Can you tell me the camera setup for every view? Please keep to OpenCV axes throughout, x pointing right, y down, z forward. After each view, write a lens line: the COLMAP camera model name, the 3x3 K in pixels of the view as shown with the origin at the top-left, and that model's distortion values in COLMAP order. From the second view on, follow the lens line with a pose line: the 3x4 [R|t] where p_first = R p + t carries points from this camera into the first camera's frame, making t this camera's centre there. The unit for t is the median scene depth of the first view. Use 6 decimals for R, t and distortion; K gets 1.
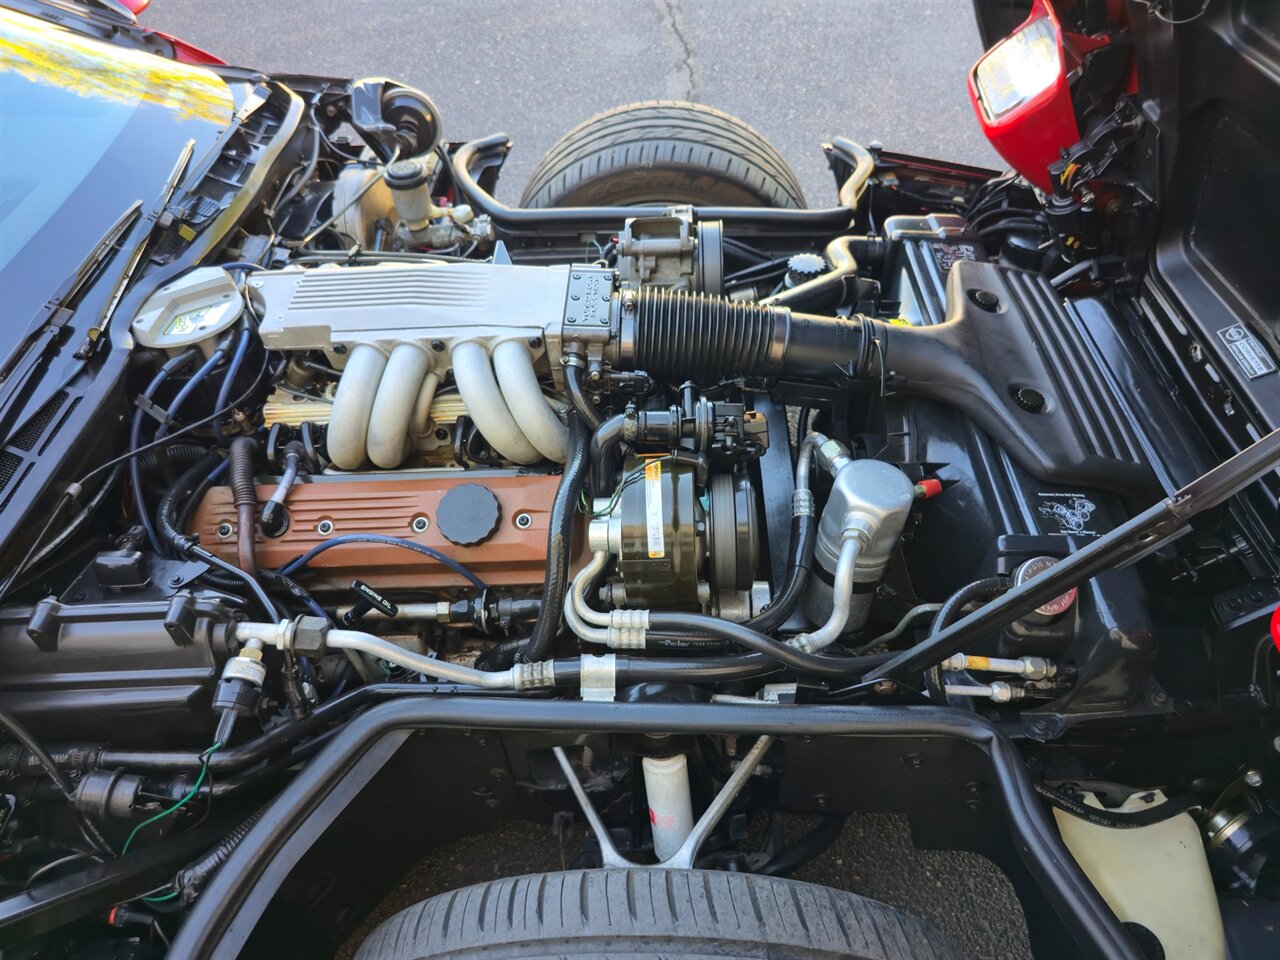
lens RADIAL K [[874.5, 0, 640.0], [0, 874.5, 480.0], [0, 0, 1]] dist [0.003678, -0.013244]
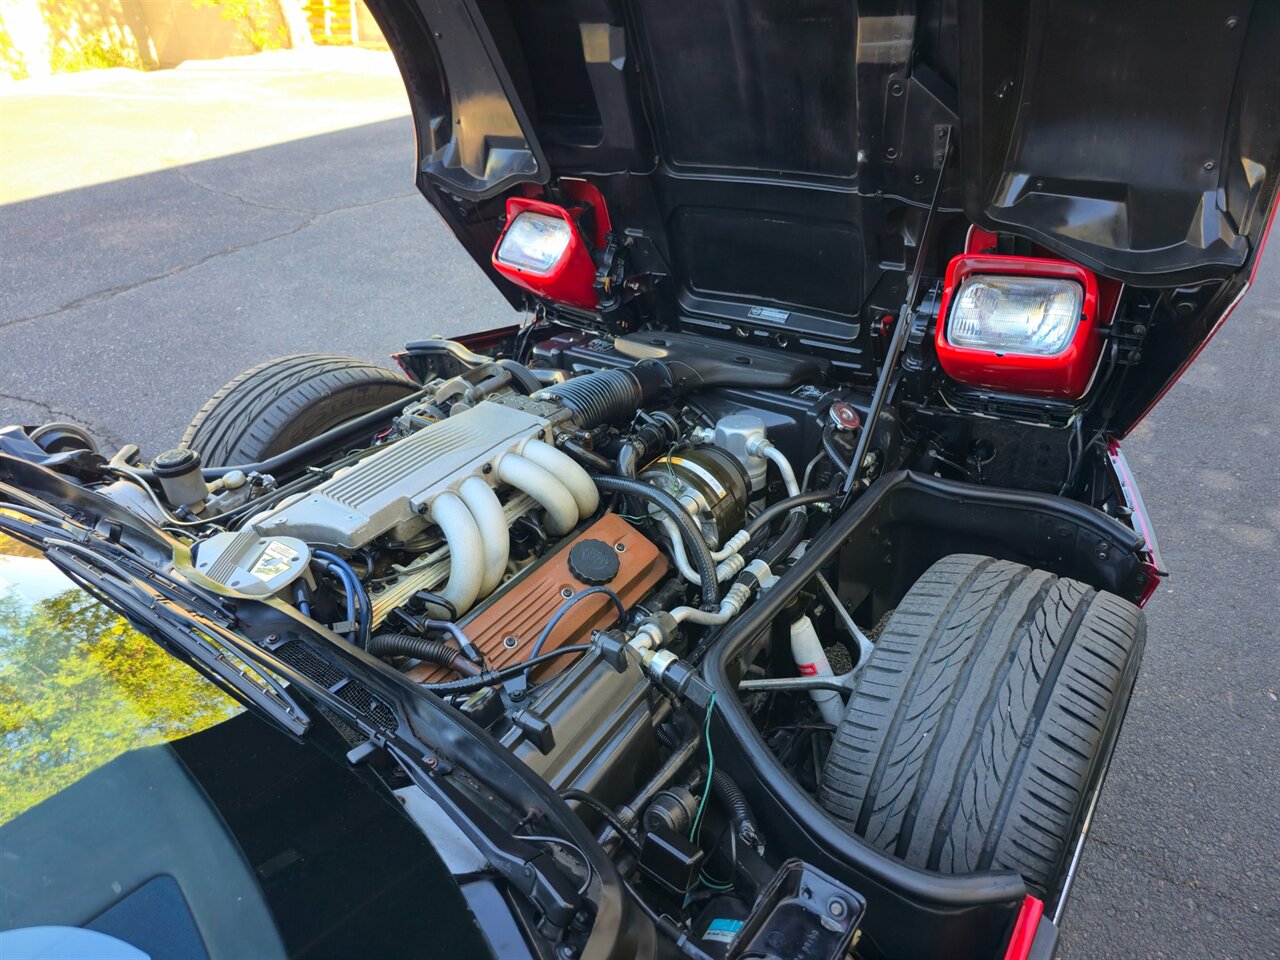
lens RADIAL K [[874.5, 0, 640.0], [0, 874.5, 480.0], [0, 0, 1]] dist [0.003678, -0.013244]
pose [[0.564201, -0.399940, 0.722305, -0.940151], [0.612240, 0.789607, -0.041023, 0.035604], [-0.553931, 0.465369, 0.690357, 0.056720]]
